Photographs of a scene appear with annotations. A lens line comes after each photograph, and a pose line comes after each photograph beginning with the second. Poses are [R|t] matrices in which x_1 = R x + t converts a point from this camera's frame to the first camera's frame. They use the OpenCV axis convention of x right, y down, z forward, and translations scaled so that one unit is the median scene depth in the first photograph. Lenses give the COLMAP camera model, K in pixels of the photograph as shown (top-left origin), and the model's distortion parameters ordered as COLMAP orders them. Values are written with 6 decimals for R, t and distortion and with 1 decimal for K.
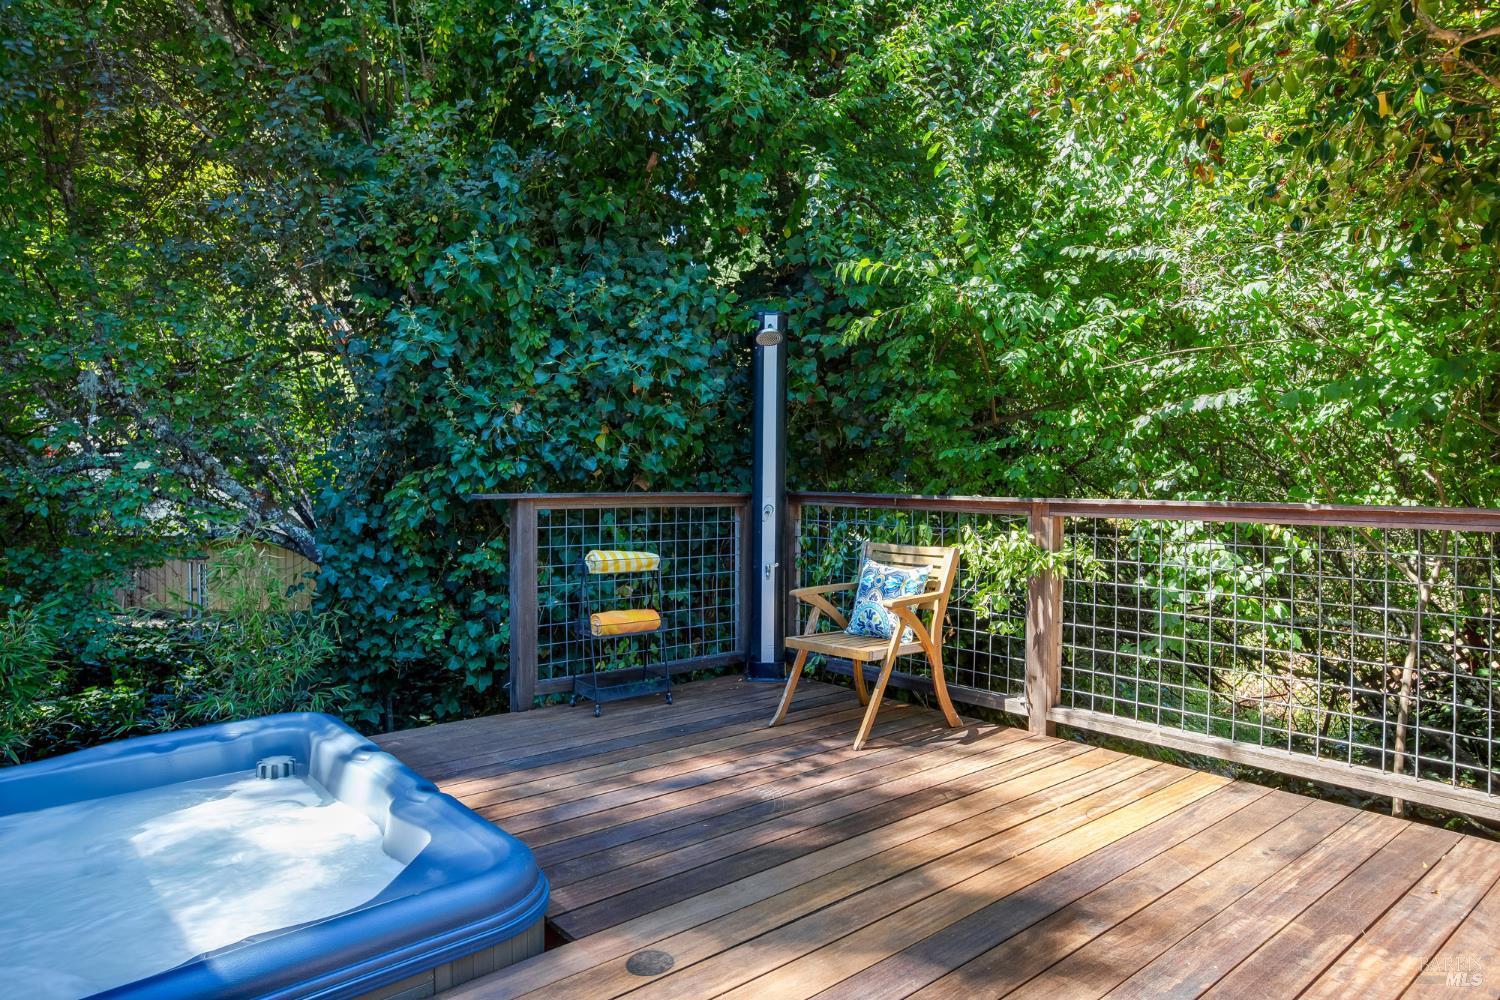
lens RADIAL K [[934.2, 0, 750.0], [0, 934.2, 500.0], [0, 0, 1]] dist [0.002947, 0.001422]
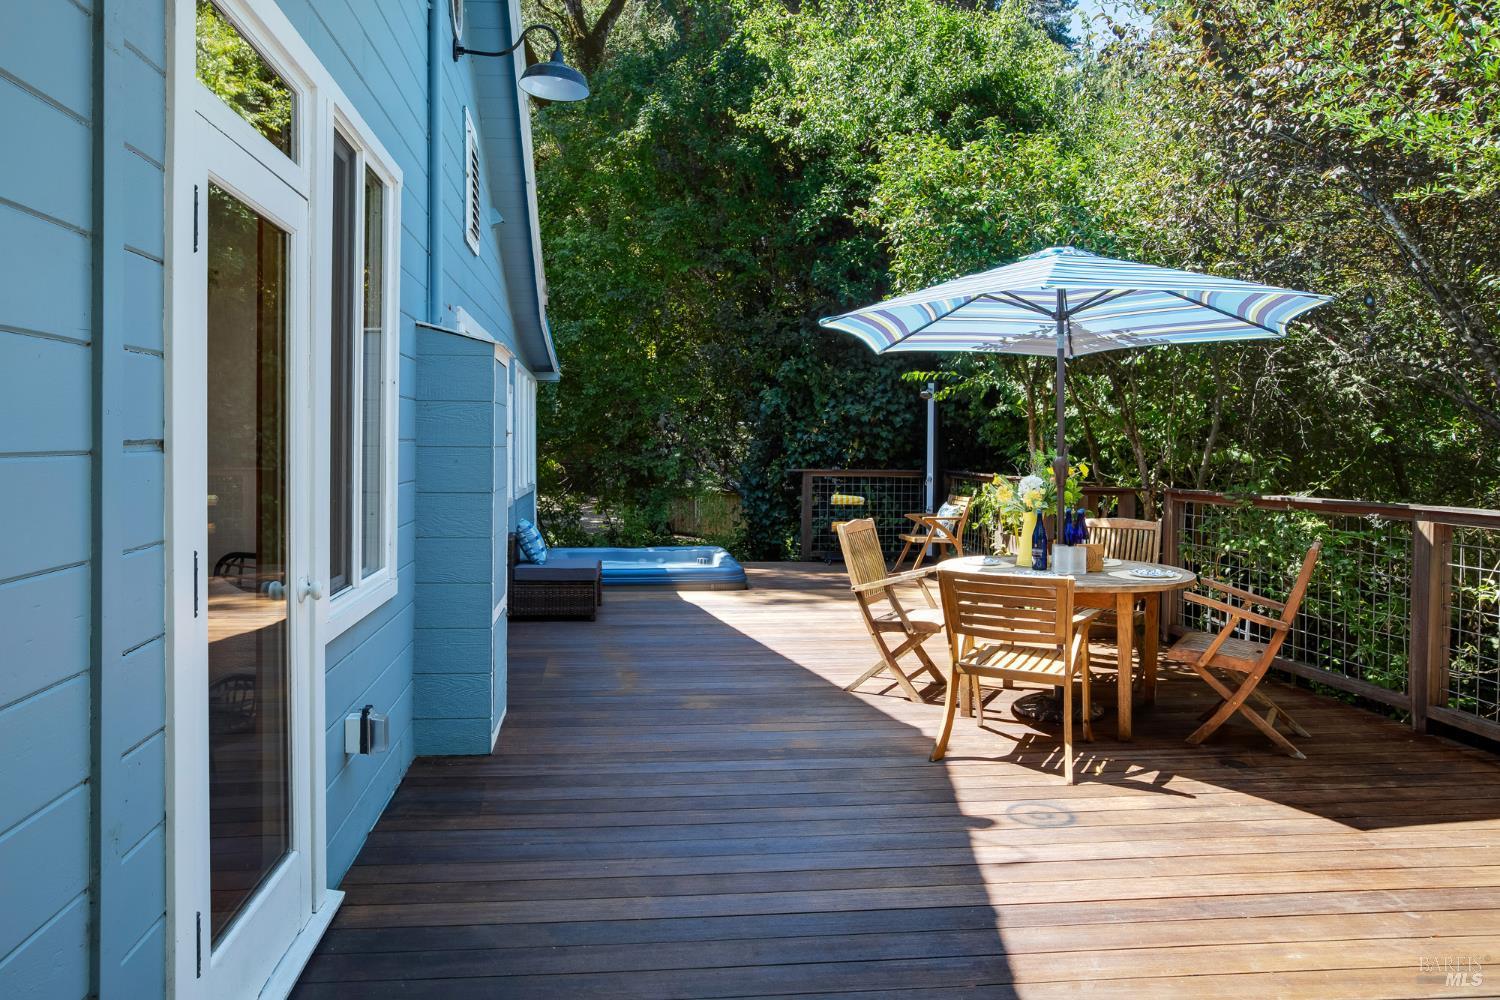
lens RADIAL K [[934.2, 0, 750.0], [0, 934.2, 500.0], [0, 0, 1]] dist [0.002947, 0.001422]
pose [[0.850632, 0.034793, -0.524609, 0.777534], [-0.018454, 0.999169, 0.036344, -0.011450], [0.525438, -0.021235, 0.850567, -0.954756]]
